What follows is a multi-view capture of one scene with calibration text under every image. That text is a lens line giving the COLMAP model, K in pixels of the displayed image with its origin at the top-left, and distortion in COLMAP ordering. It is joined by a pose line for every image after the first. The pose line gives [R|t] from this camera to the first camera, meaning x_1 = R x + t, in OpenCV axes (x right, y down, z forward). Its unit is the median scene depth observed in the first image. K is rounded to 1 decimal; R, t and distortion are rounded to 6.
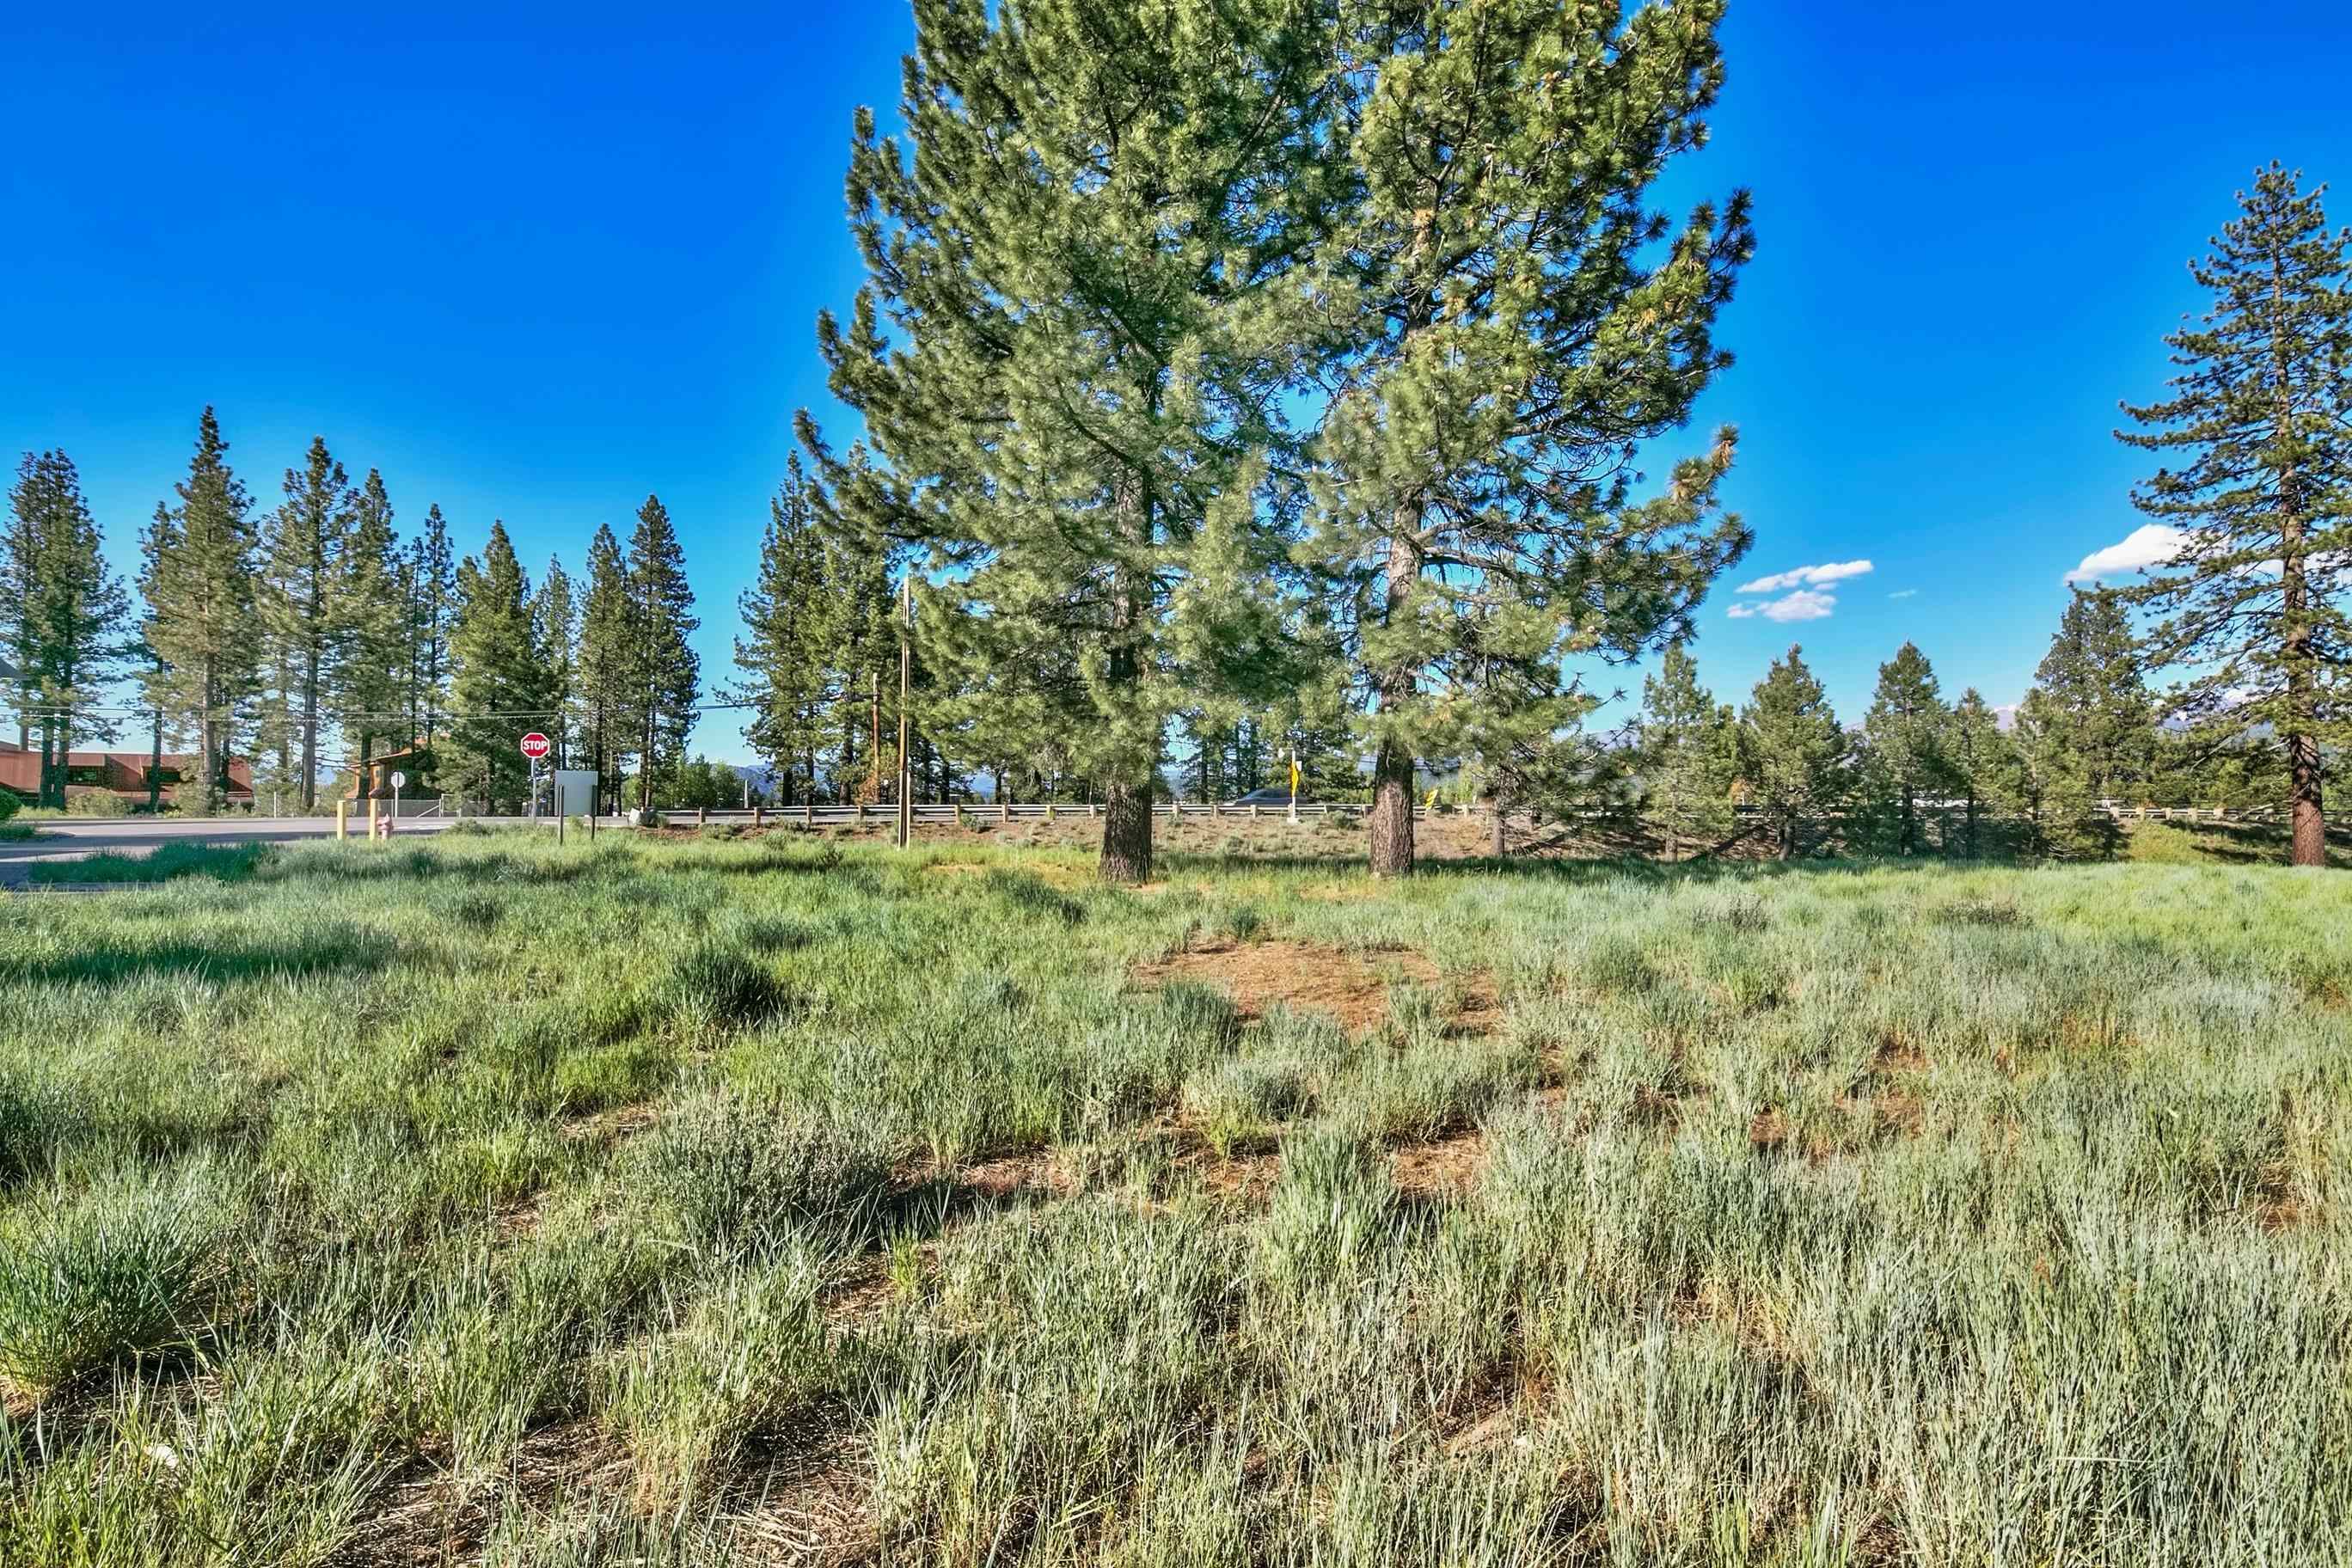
lens RADIAL K [[1132.6, 0, 1183.0], [0, 1132.6, 793.5], [0, 0, 1]] dist [0.006104, 0.001491]
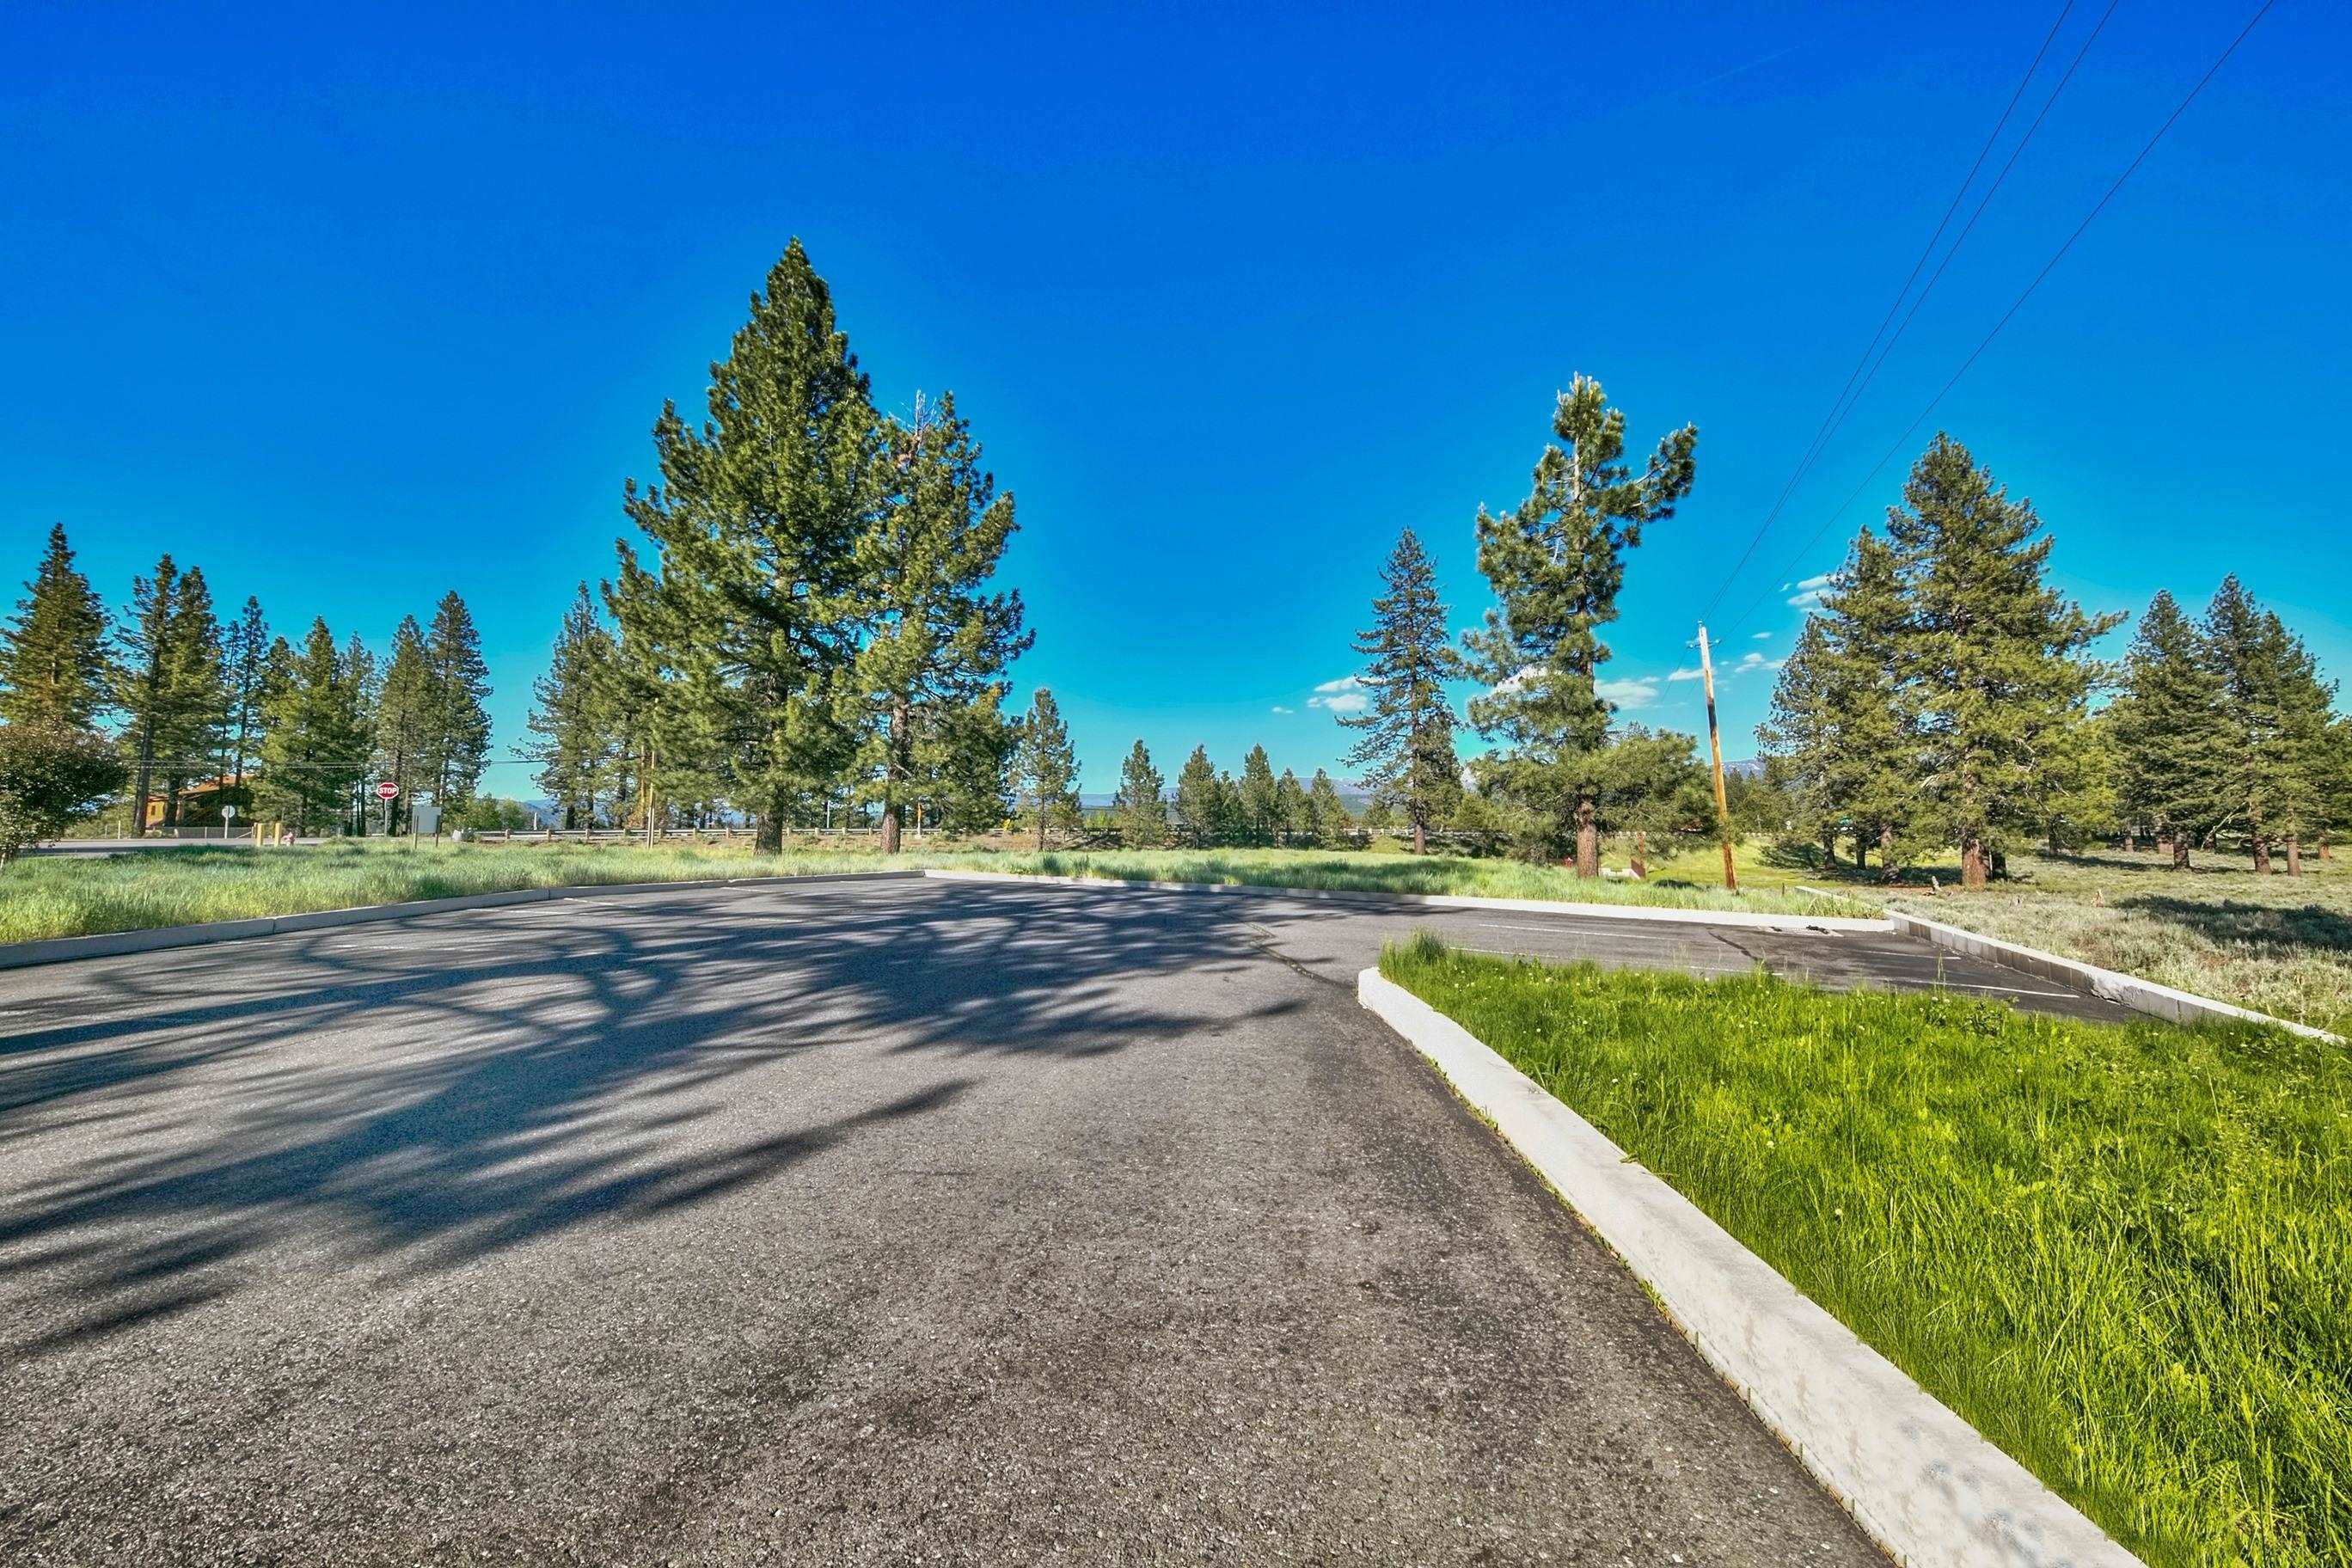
lens RADIAL K [[793.1, 0, 1178.5], [0, 793.1, 789.4], [0, 0, 1]] dist [-0.004488, -0.000769]
pose [[0.948652, 0.012418, 0.316077, 0.056001], [0.001357, 0.999060, -0.043326, 0.002453], [-0.316318, 0.041530, 0.947744, -0.169392]]
